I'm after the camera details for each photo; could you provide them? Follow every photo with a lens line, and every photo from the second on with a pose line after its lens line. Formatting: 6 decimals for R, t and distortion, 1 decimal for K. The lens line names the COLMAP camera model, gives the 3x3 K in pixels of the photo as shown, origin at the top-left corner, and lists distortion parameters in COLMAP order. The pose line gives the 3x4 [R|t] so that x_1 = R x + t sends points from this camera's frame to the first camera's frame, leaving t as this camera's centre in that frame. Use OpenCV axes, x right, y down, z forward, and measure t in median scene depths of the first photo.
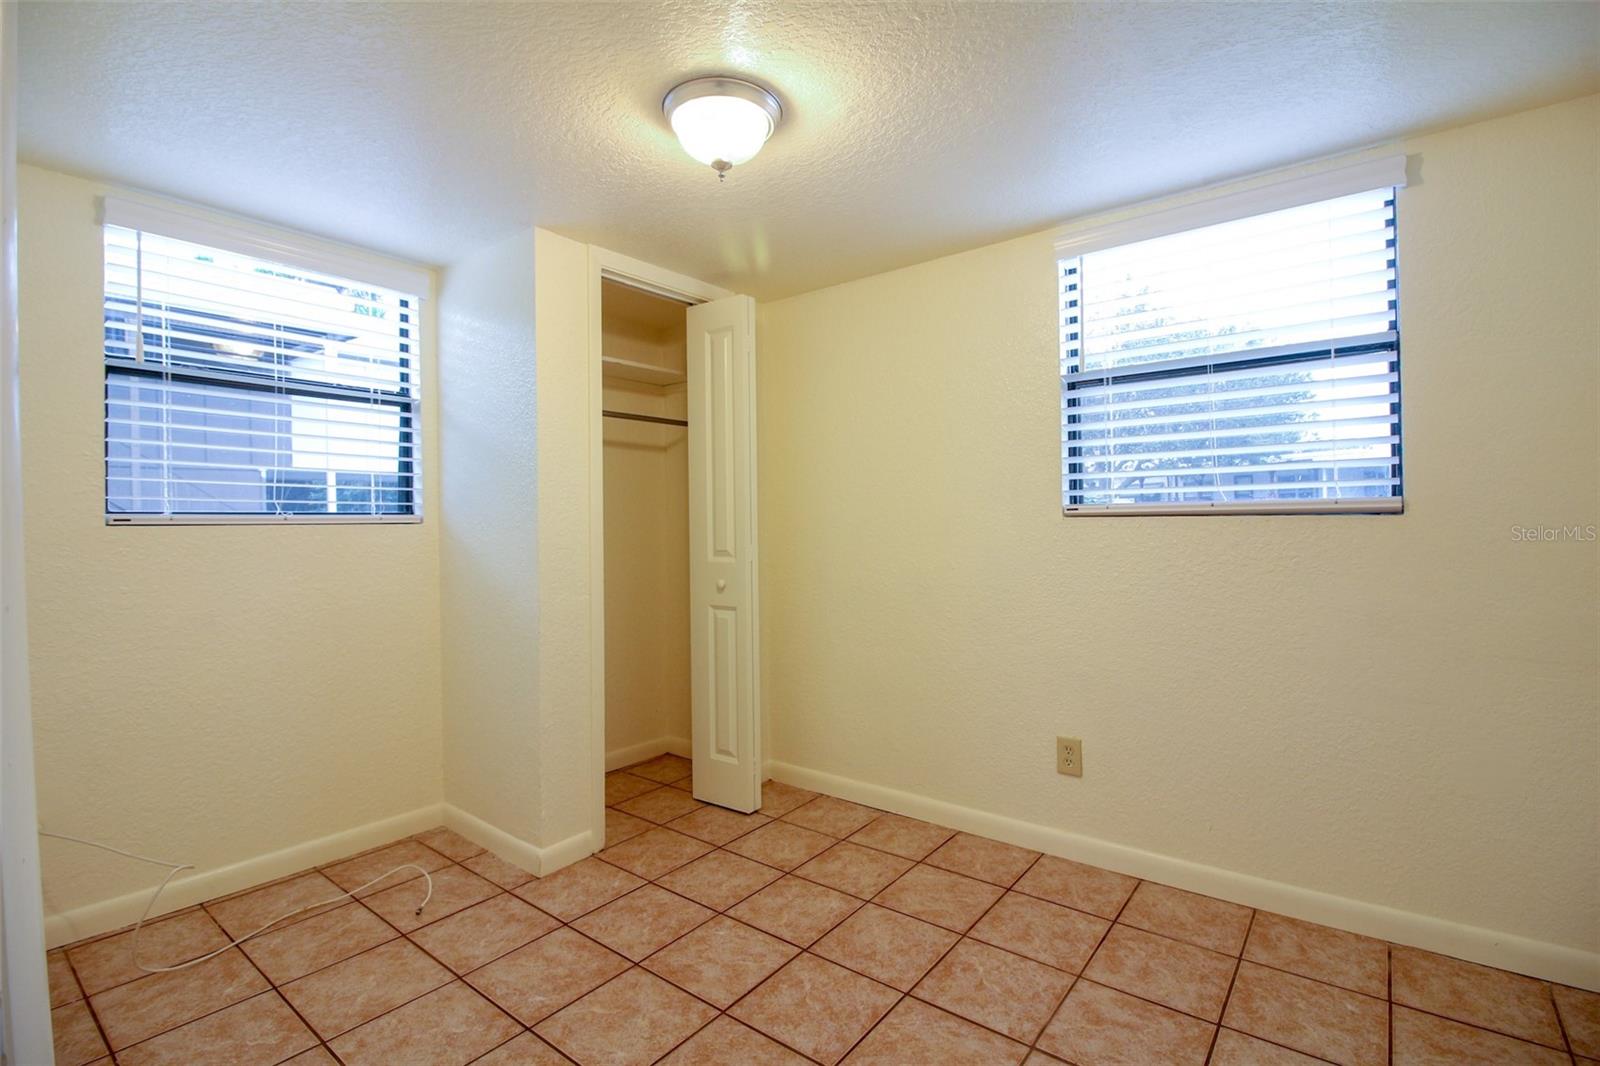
lens RADIAL K [[739.9, 0, 800.6], [0, 739.9, 517.7], [0, 0, 1]] dist [0.001975, -0.013194]
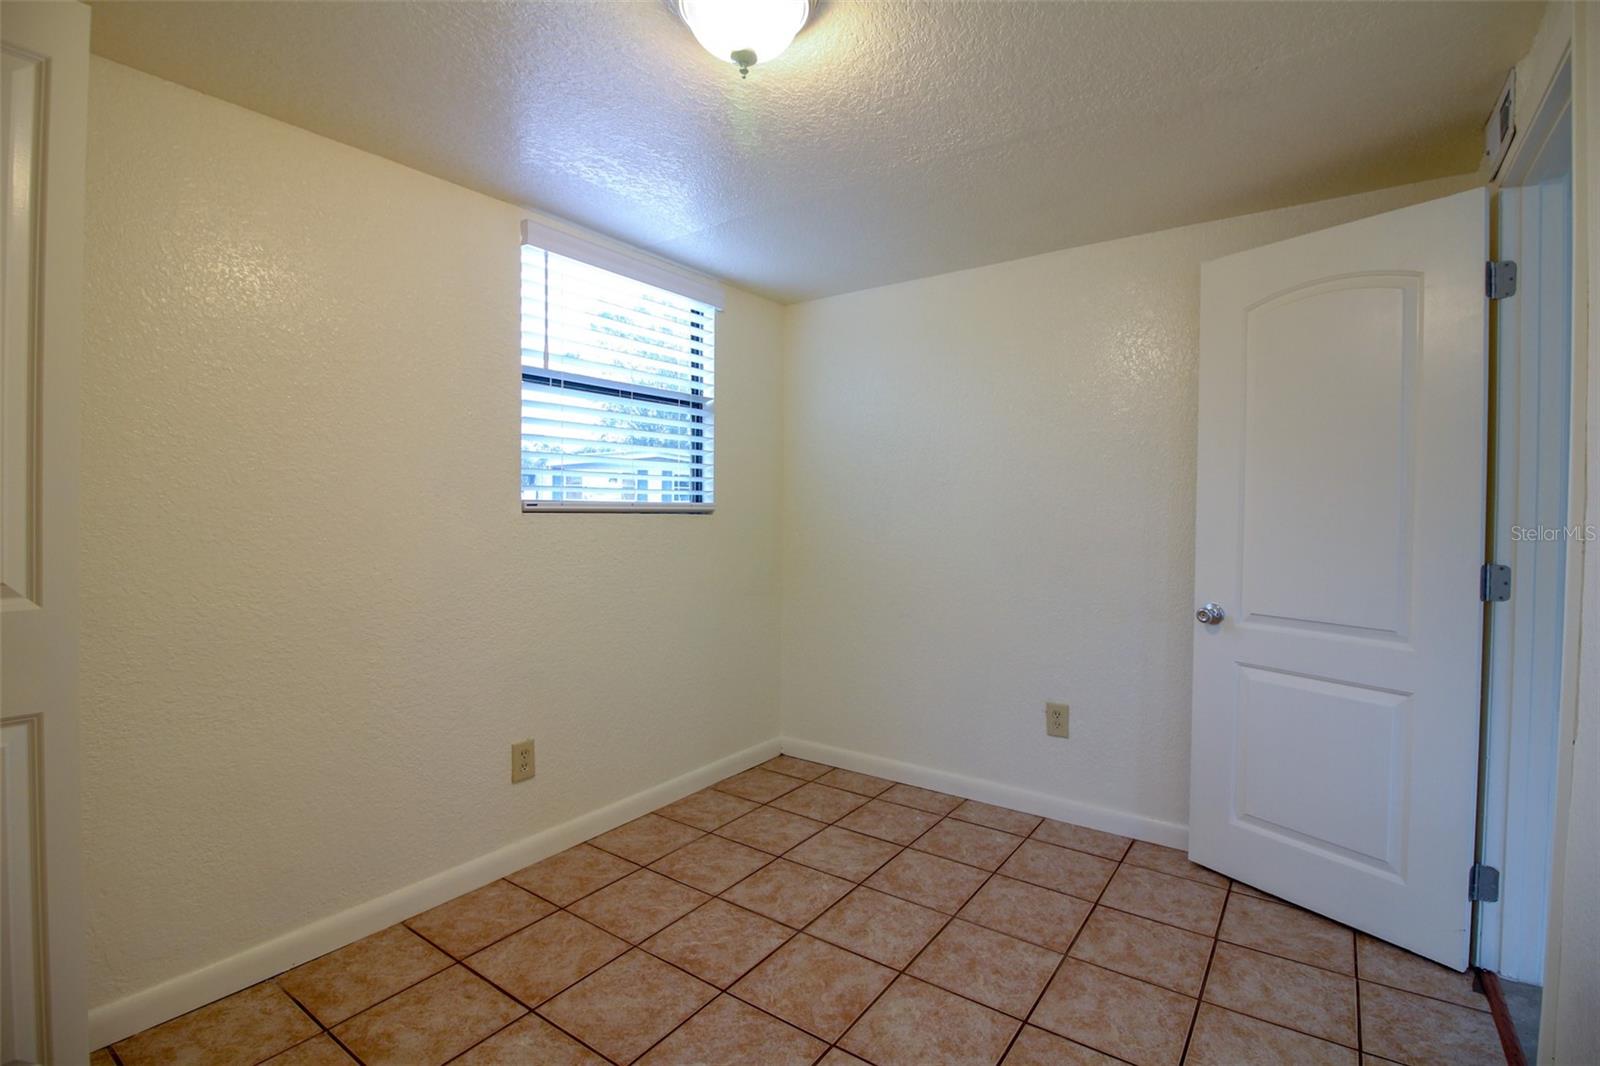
lens RADIAL K [[745.0, 0, 823.2], [0, 745.0, 524.1], [0, 0, 1]] dist [0.000743, -0.013234]
pose [[-0.066127, -0.009616, 0.997765, -0.770071], [-0.017243, 0.999815, 0.008493, -0.000804], [-0.997662, -0.016643, -0.066280, 0.836456]]
